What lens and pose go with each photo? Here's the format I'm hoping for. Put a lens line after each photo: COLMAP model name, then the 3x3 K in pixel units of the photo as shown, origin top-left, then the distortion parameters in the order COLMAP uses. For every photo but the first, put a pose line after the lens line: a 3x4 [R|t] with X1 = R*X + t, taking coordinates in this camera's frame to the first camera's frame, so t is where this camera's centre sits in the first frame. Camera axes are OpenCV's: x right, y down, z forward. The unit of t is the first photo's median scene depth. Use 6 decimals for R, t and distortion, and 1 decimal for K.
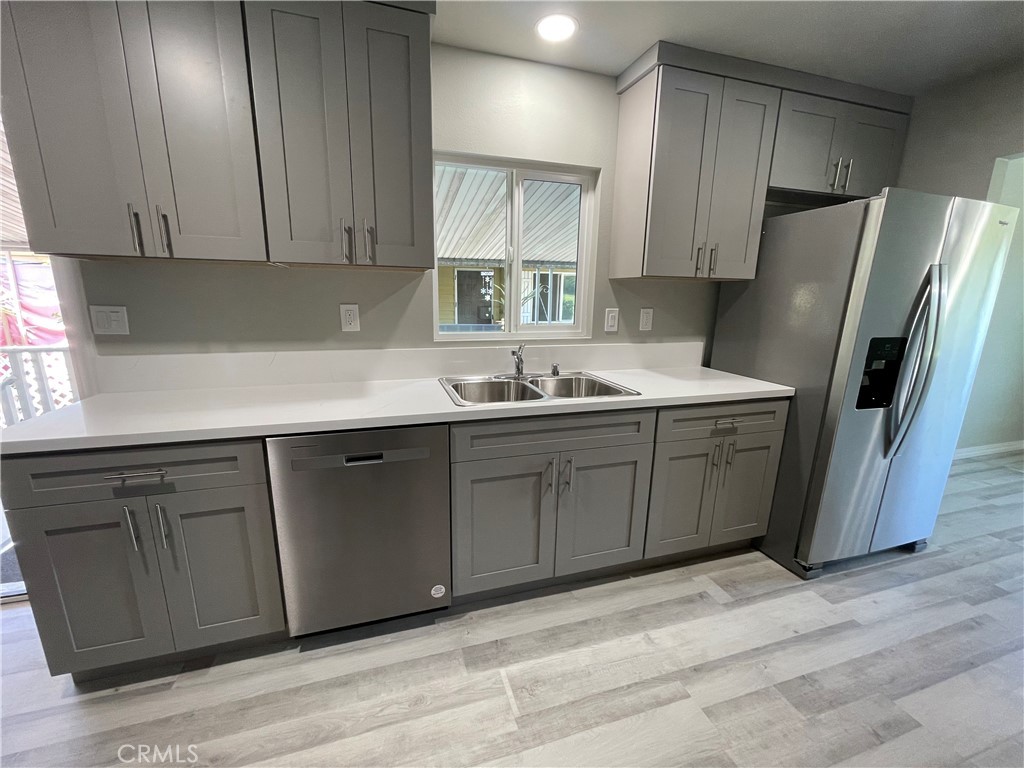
lens RADIAL K [[413.7, 0, 507.6], [0, 413.7, 386.8], [0, 0, 1]] dist [-0.002520, 0.002742]
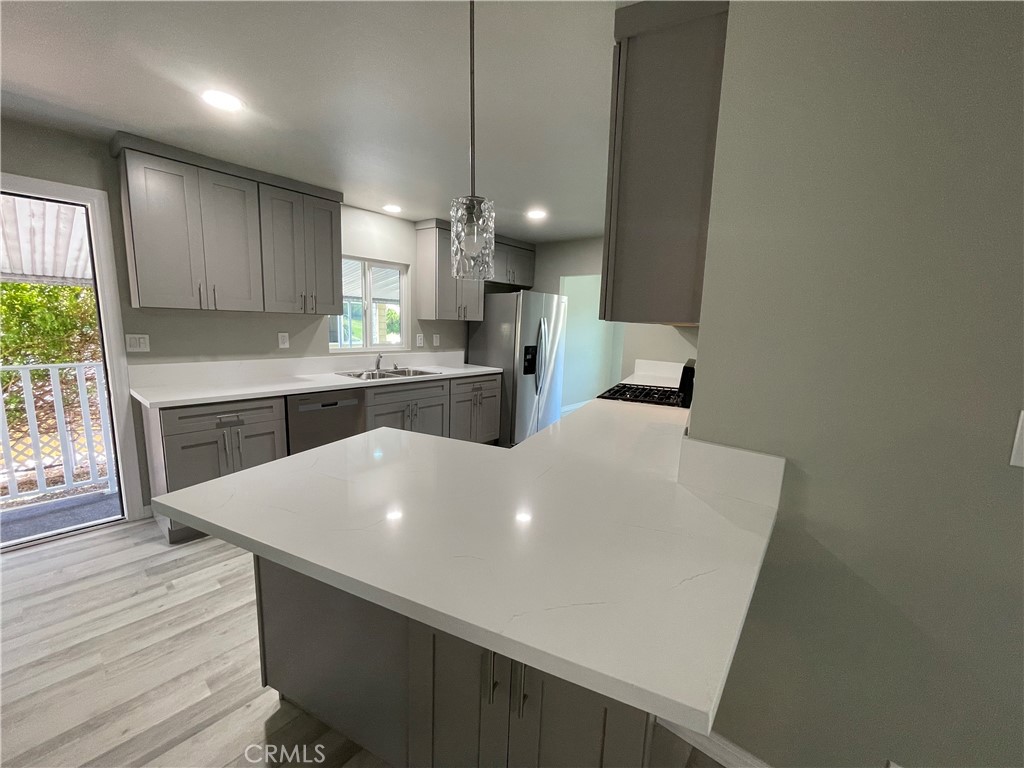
lens RADIAL K [[413.7, 0, 508.4], [0, 413.7, 383.7], [0, 0, 1]] dist [-0.002520, 0.002742]
pose [[0.842553, -0.064916, 0.534687, -0.524525], [0.096599, 0.994827, -0.031439, 0.164015], [-0.529880, 0.078139, 0.844465, -0.973657]]
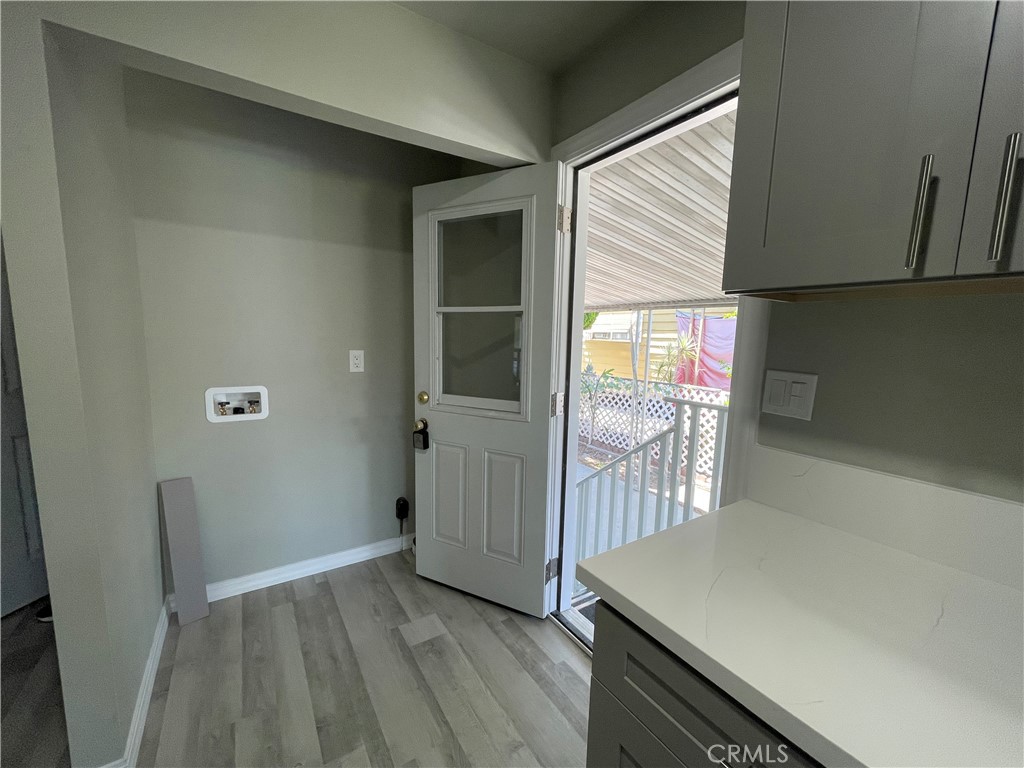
lens RADIAL K [[413.7, 0, 509.3], [0, 413.7, 389.3], [0, 0, 1]] dist [-0.002520, 0.002742]
pose [[0.265337, 0.142571, -0.953556, -0.421357], [-0.232922, 0.969191, 0.080096, -0.103658], [0.935598, 0.200851, 0.290371, 0.374025]]
